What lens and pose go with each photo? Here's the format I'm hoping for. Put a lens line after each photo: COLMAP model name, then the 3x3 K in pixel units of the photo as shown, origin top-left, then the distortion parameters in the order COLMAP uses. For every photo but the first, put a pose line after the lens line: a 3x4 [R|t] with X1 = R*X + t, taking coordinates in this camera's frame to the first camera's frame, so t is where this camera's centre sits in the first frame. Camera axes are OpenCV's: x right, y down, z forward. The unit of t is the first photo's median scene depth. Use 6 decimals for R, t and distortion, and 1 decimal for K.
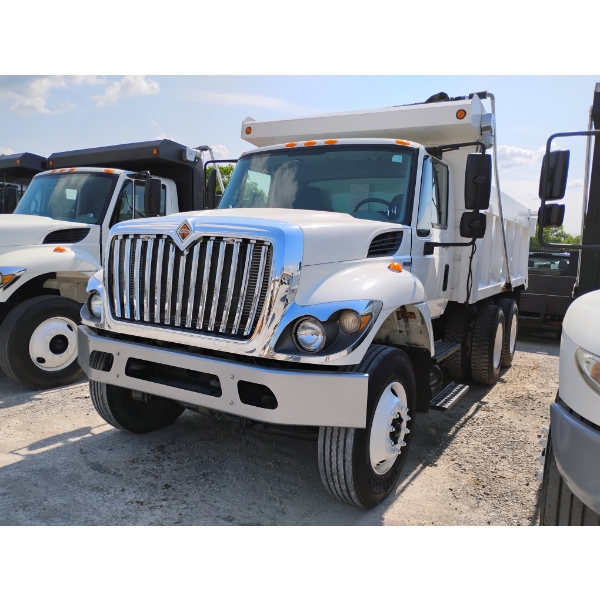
lens RADIAL K [[542.5, 0, 298.5], [0, 542.5, 298.2], [0, 0, 1]] dist [-0.075985, 0.050456]
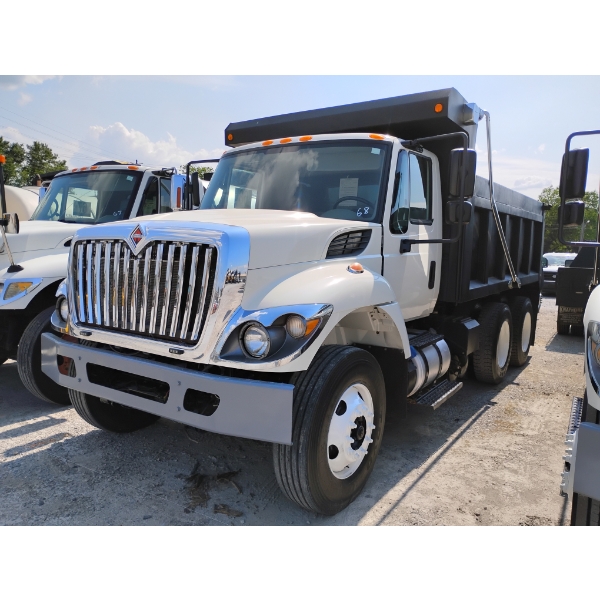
lens RADIAL K [[542.5, 0, 295.5], [0, 542.5, 297.5], [0, 0, 1]] dist [-0.075985, 0.050456]
pose [[0.997834, -0.013743, -0.064324, 0.133606], [0.014254, 0.999870, 0.007482, -0.013004], [0.064213, -0.008383, 0.997901, 0.035221]]
